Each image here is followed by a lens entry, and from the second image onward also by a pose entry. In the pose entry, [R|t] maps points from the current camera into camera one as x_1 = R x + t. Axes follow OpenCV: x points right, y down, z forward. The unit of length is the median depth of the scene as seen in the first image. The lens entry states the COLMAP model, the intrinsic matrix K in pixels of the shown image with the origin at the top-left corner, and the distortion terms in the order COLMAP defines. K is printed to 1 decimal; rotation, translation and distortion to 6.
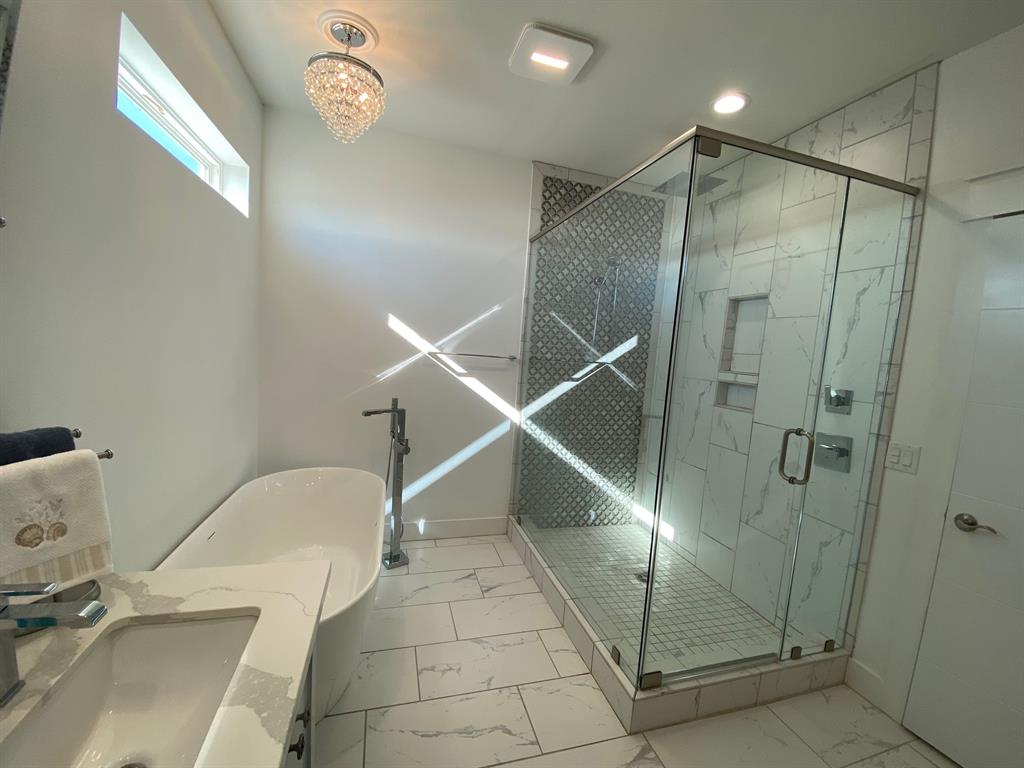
lens RADIAL K [[414.0, 0, 517.5], [0, 414.0, 386.3], [0, 0, 1]] dist [0.000016, -0.006104]
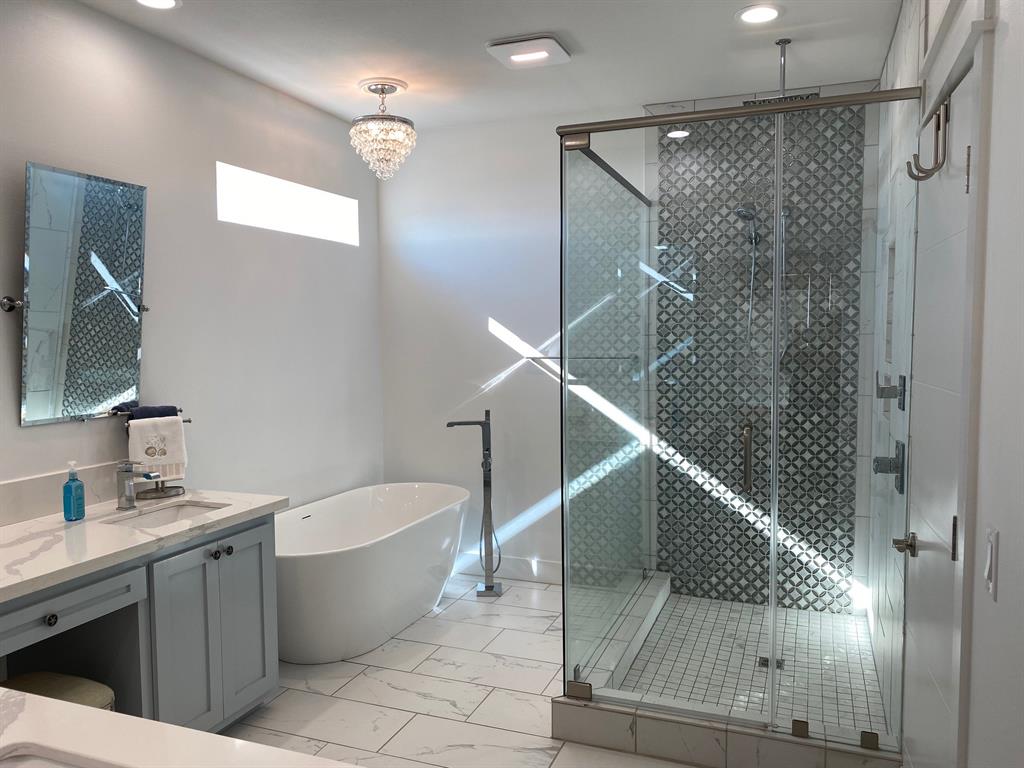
lens RADIAL K [[784.8, 0, 506.9], [0, 784.8, 387.7], [0, 0, 1]] dist [-0.049615, -0.001207]
pose [[0.784491, -0.034875, -0.619158, 0.665295], [0.006117, 0.998804, -0.048509, 0.051671], [0.620110, 0.034267, 0.783766, -0.263141]]
